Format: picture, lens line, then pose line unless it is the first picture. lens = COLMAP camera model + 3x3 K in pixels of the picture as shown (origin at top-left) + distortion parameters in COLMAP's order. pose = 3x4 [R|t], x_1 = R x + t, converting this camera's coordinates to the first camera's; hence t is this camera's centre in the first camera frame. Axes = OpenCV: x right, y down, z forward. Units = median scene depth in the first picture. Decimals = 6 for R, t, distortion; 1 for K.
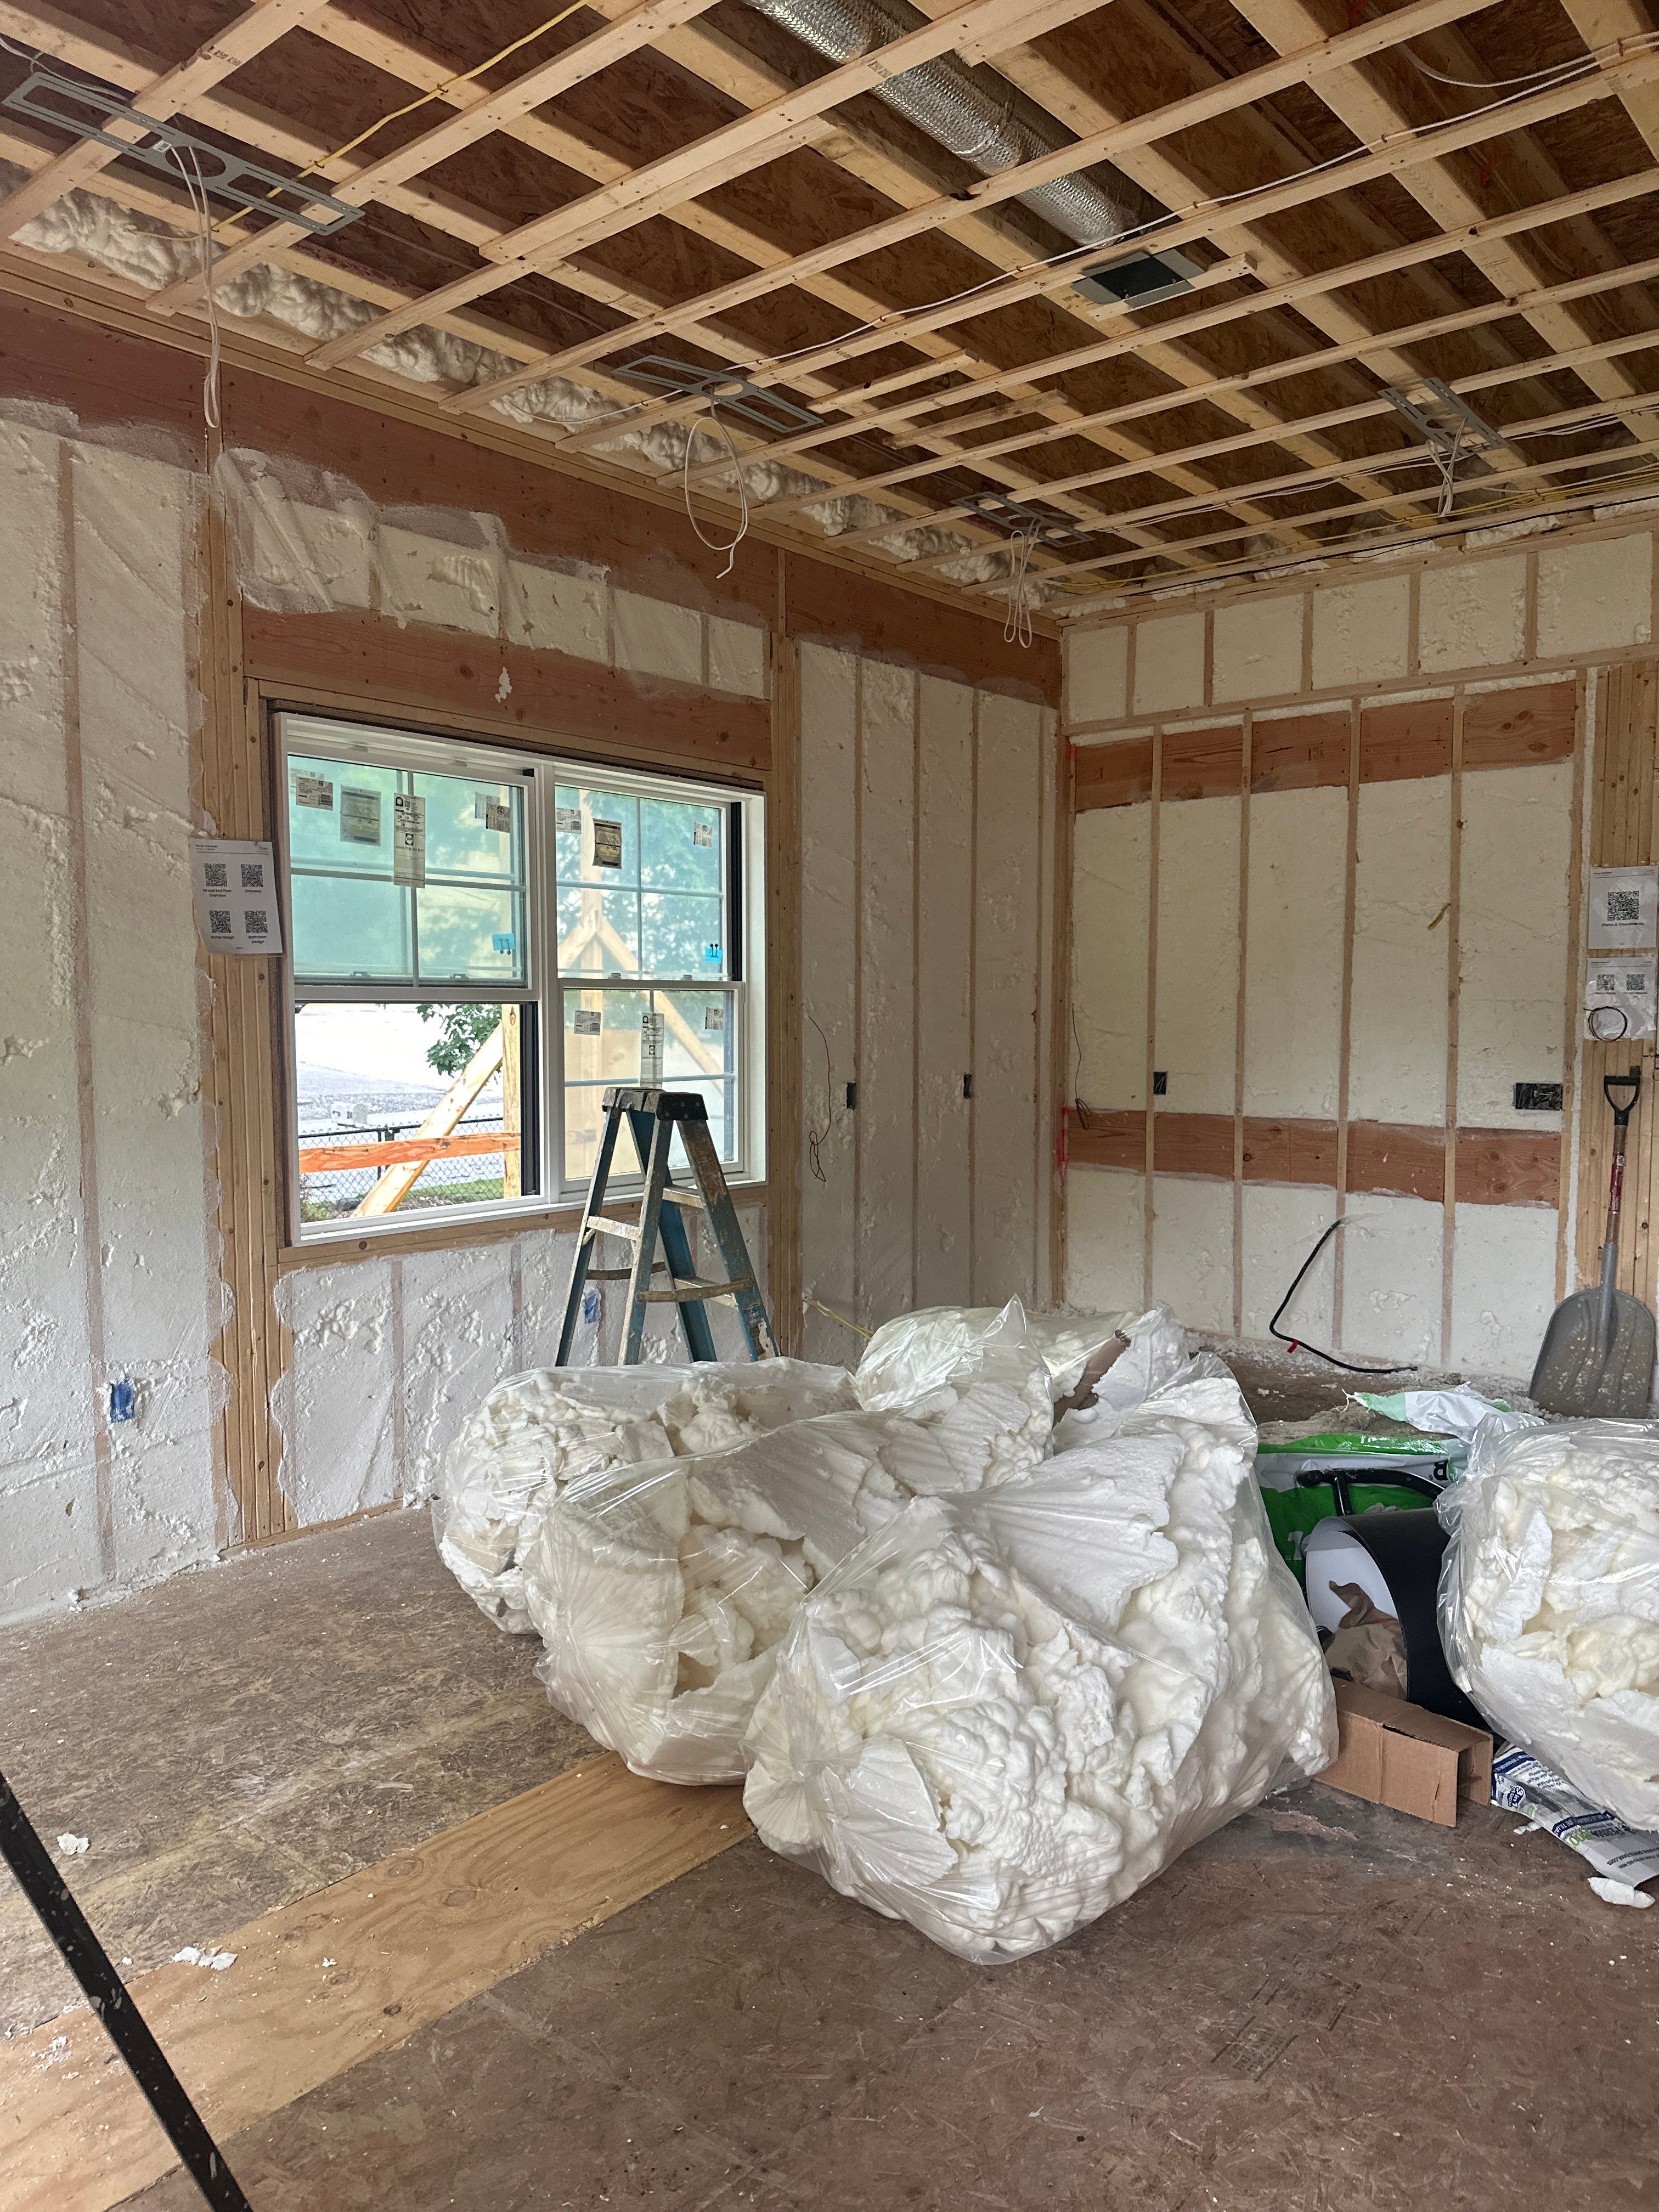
lens RADIAL K [[1565.9, 0, 835.2], [0, 1565.9, 1106.4], [0, 0, 1]] dist [0.039729, -0.007331]
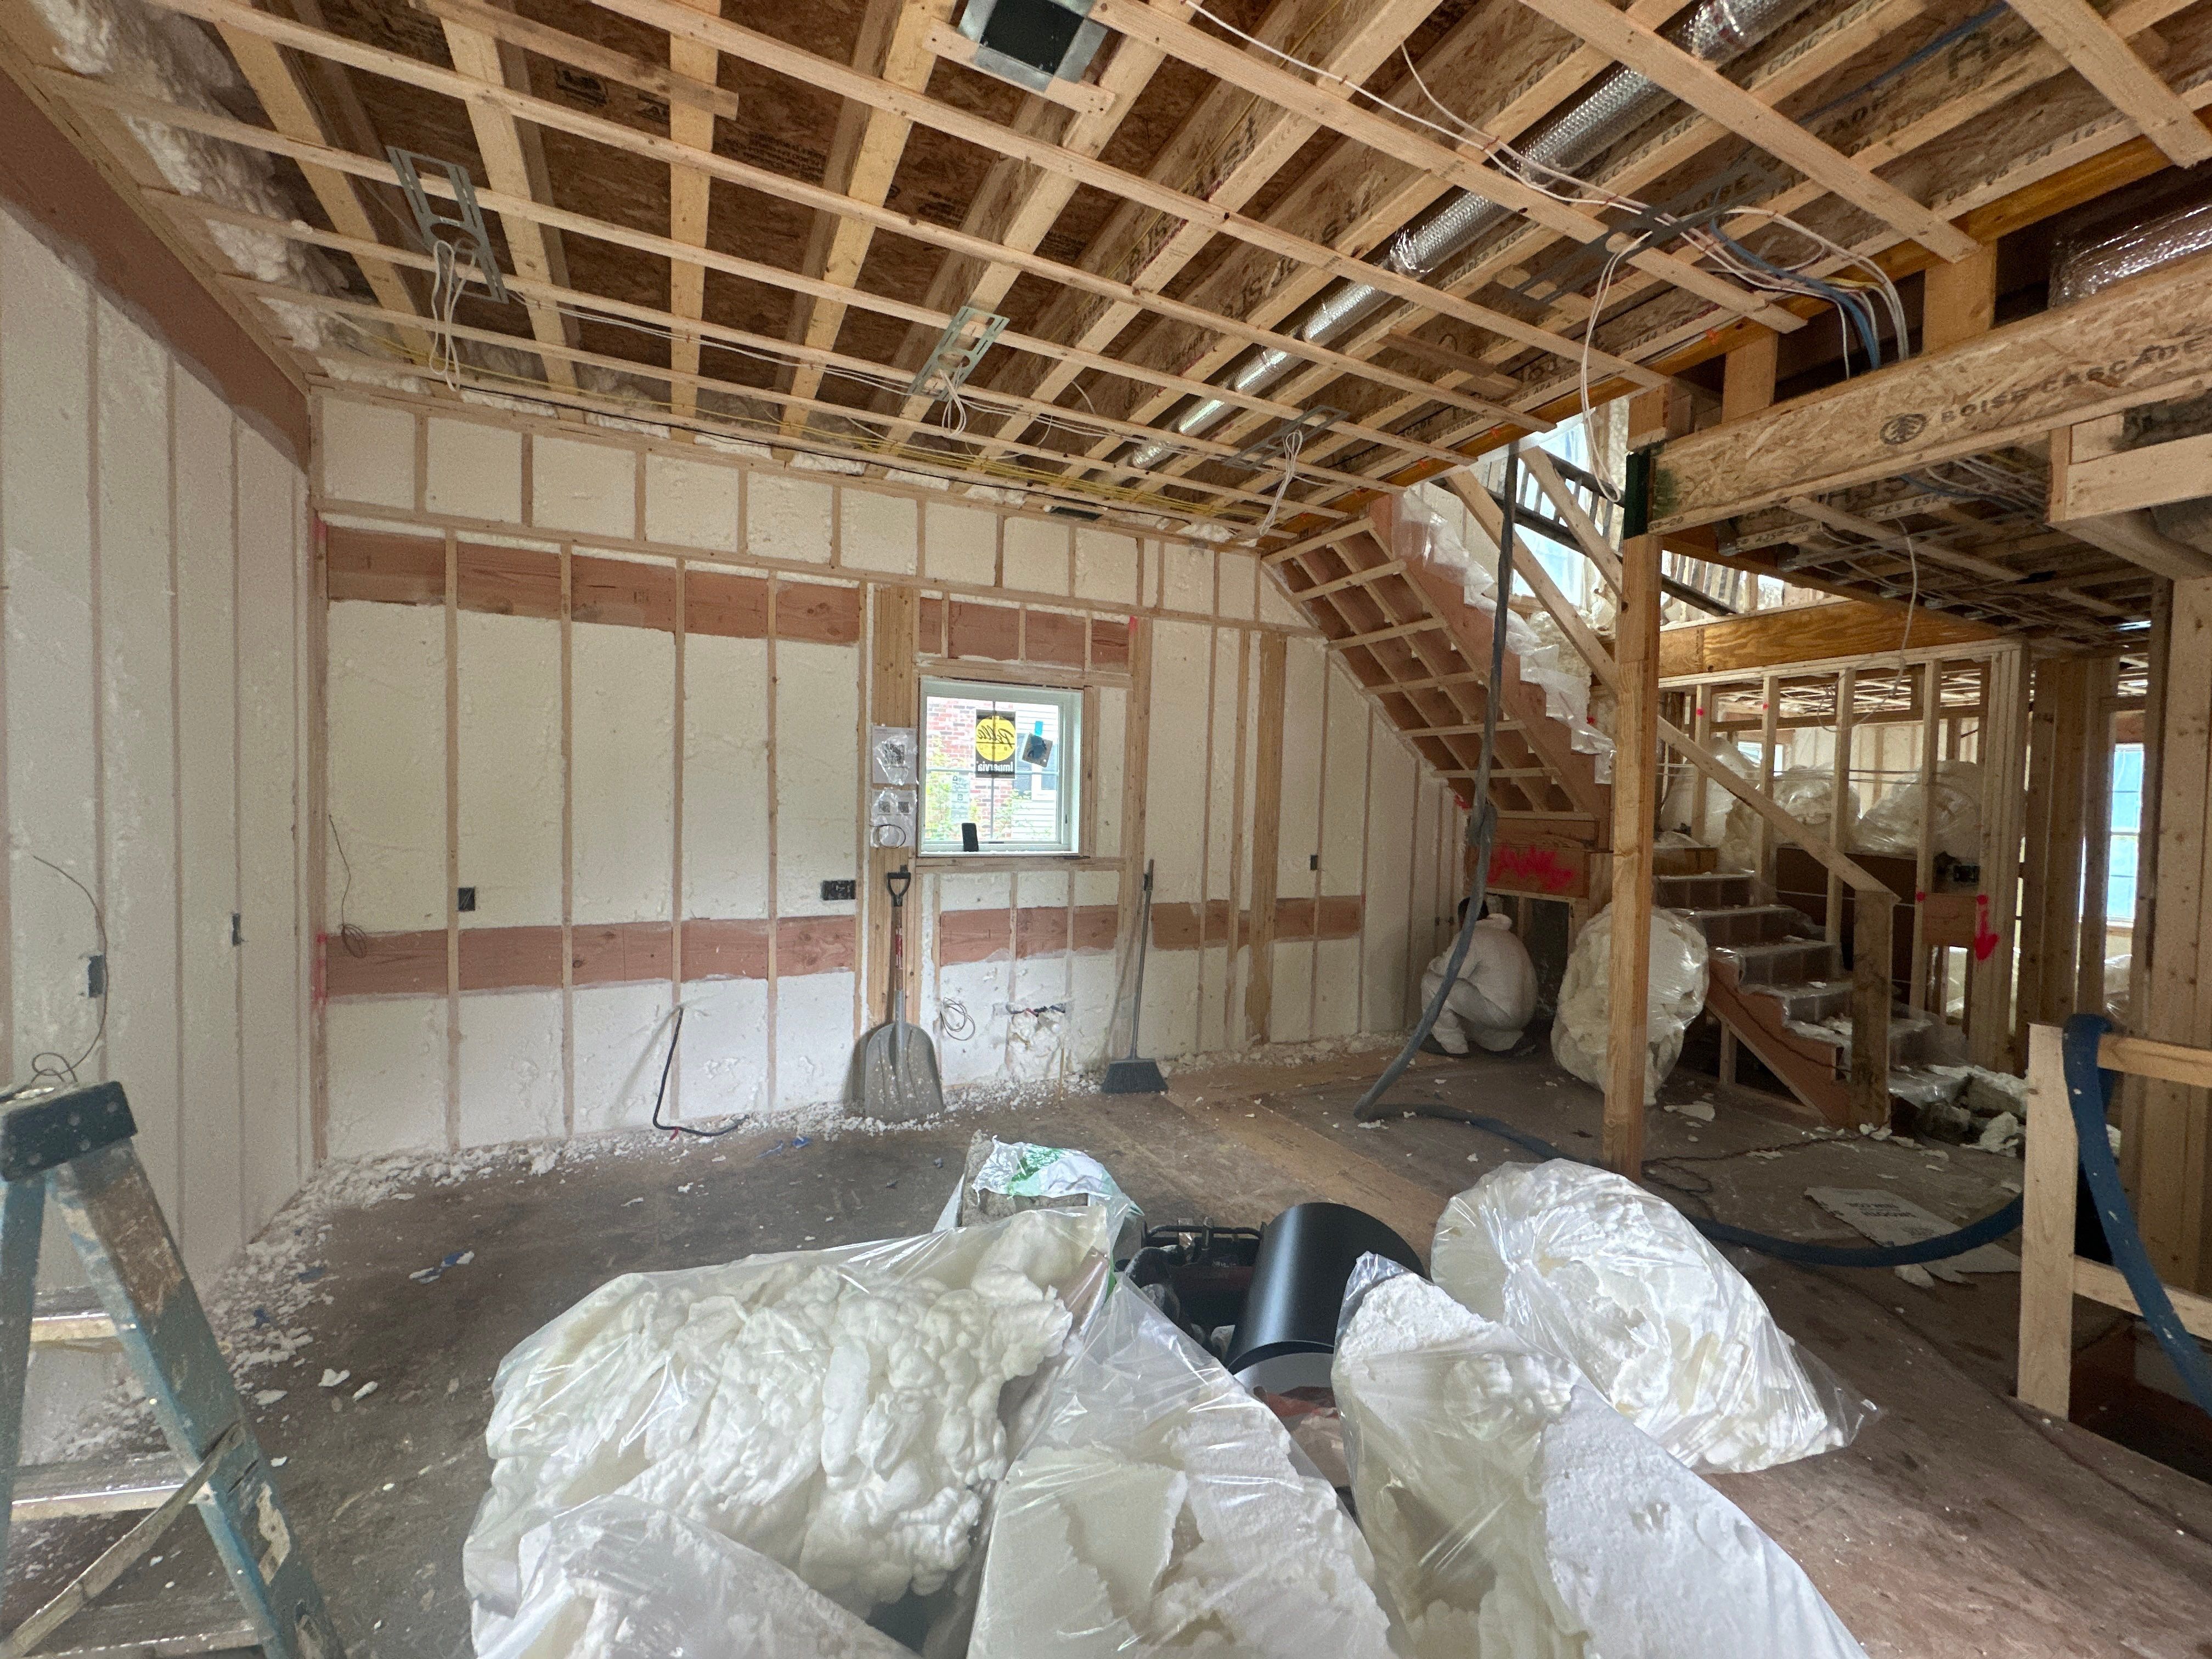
lens RADIAL K [[877.8, 0, 1100.7], [0, 877.8, 827.0], [0, 0, 1]] dist [0.000685, 0.000891]
pose [[0.405265, -0.015000, 0.914076, -0.142449], [0.038316, 0.999265, -0.000590, -0.048814], [-0.913396, 0.035263, 0.405542, 0.466522]]
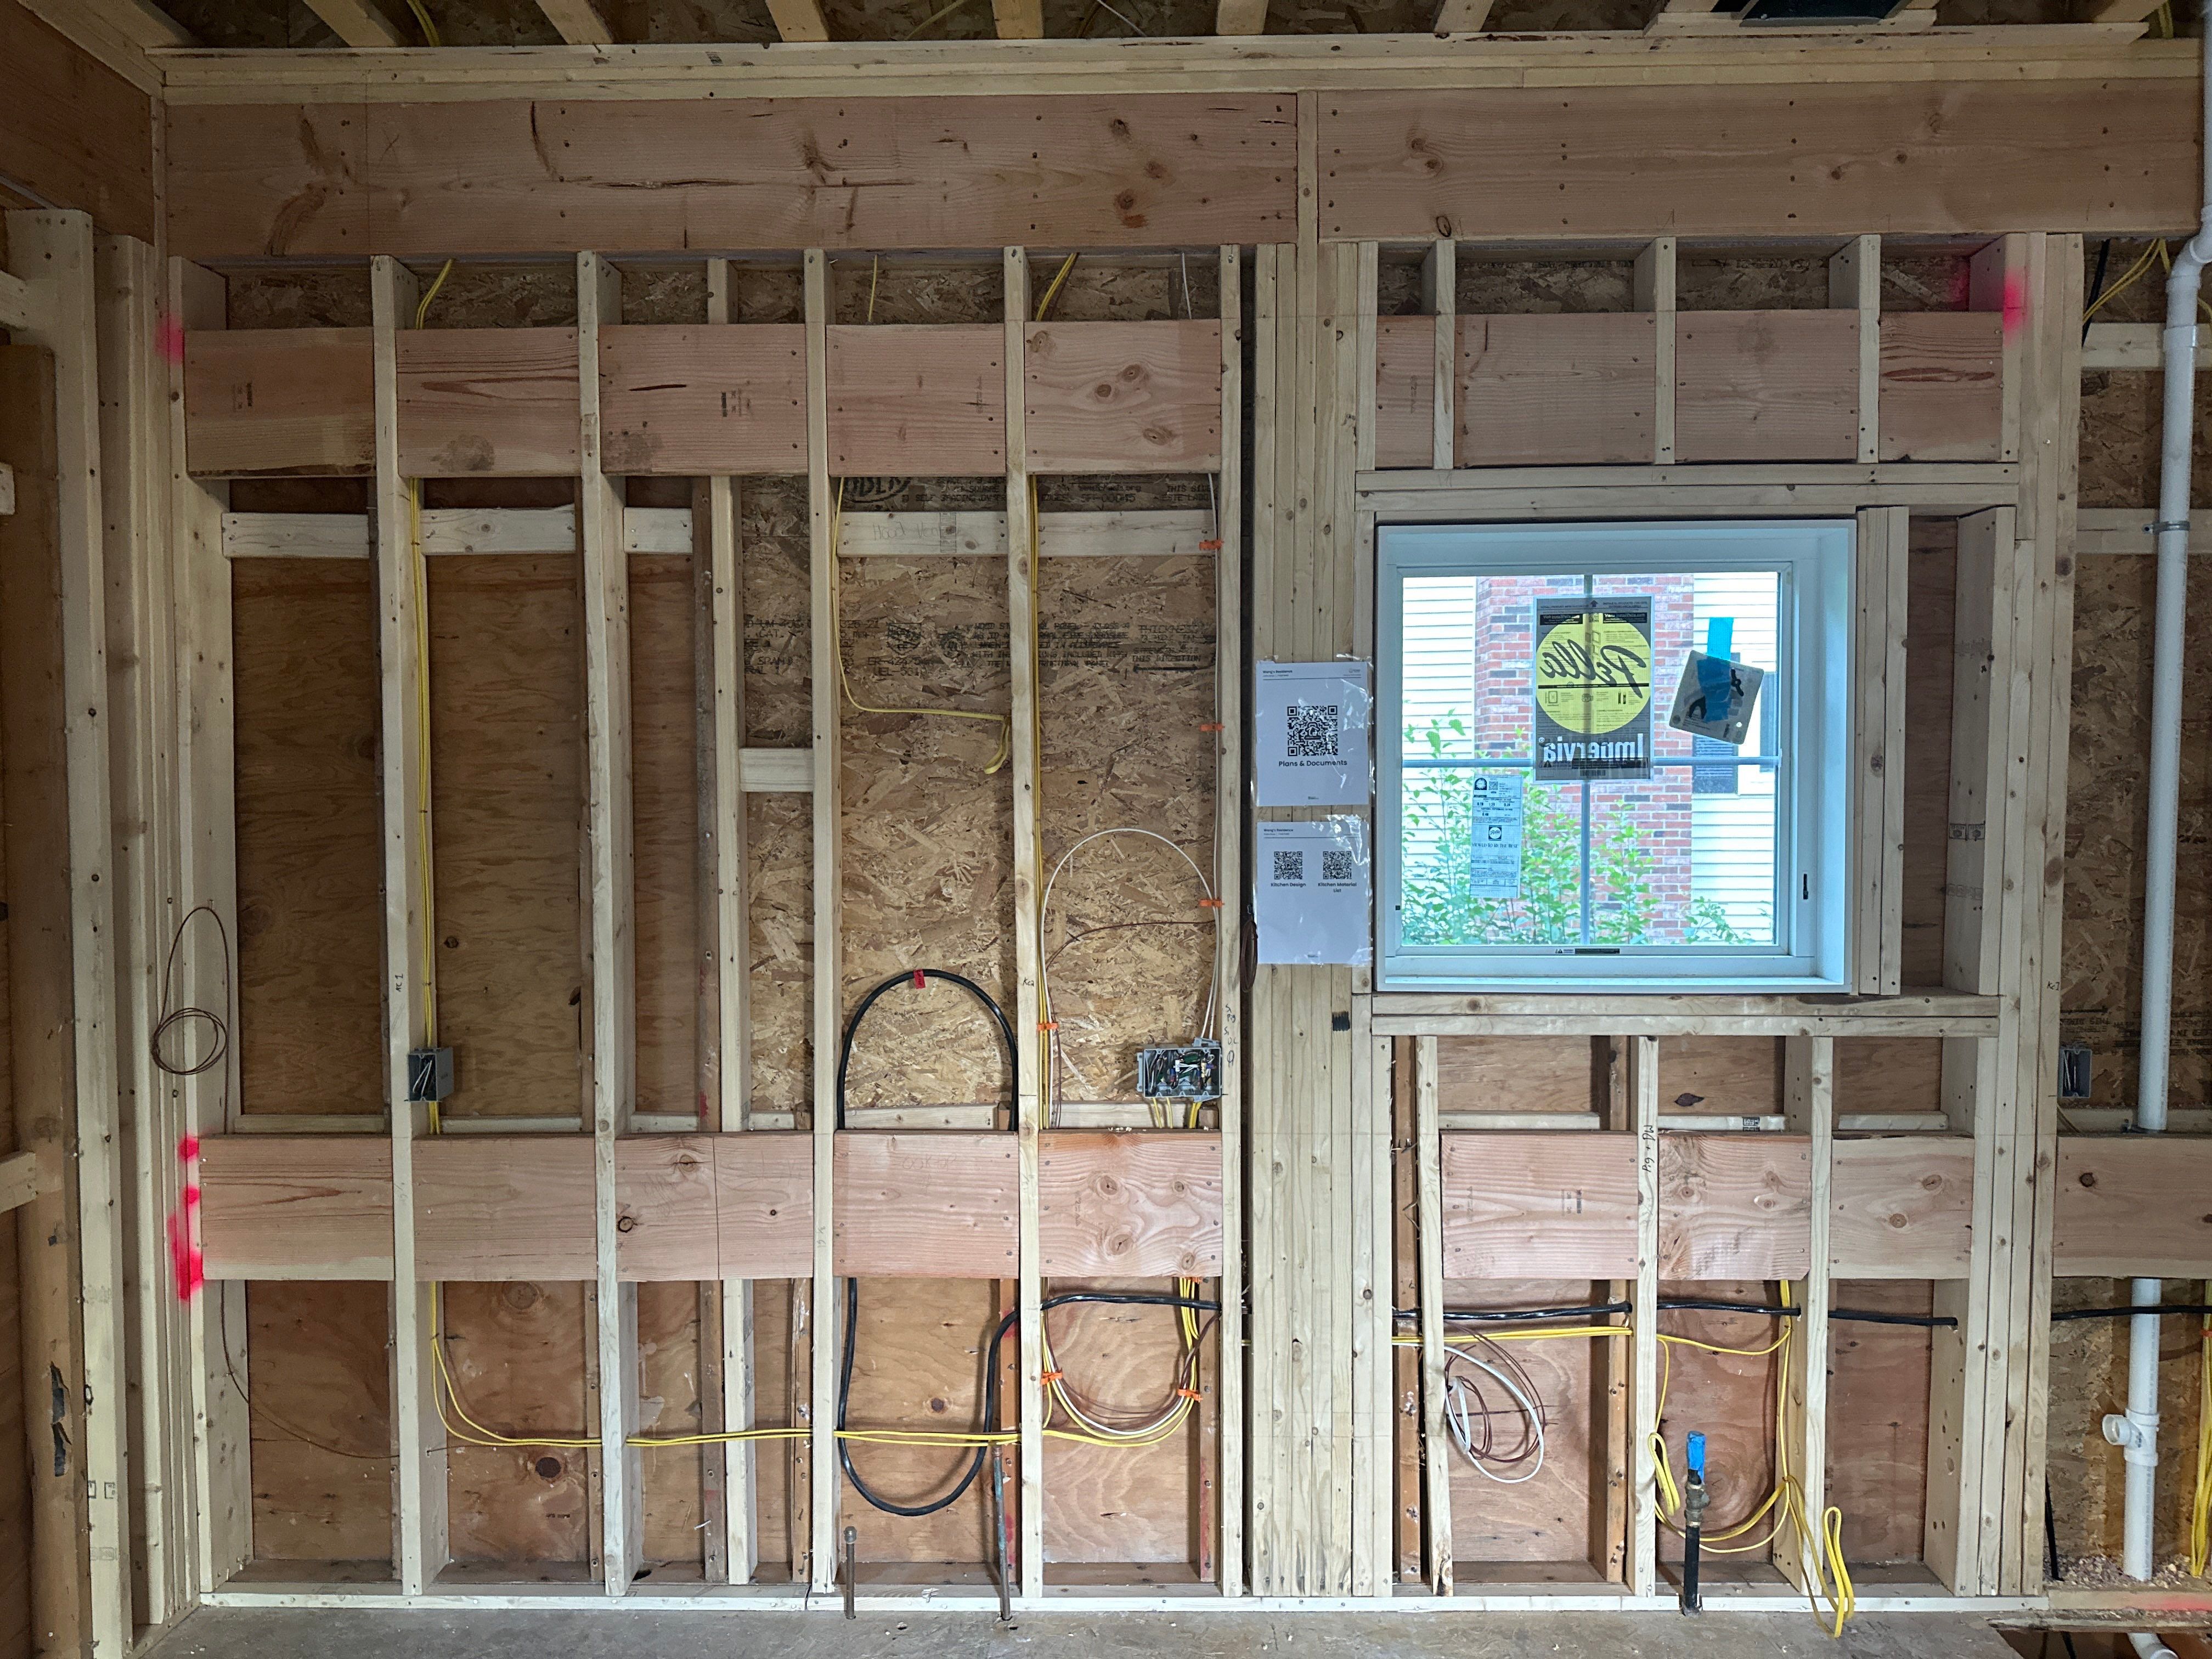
lens RADIAL K [[1565.9, 0, 1092.0], [0, 1565.9, 838.1], [0, 0, 1]] dist [0.039729, -0.007331]
pose [[0.780985, -0.024995, 0.624049, 0.080775], [0.045969, 0.998789, -0.017524, -0.075685], [-0.622856, 0.042373, 0.781188, 0.565081]]
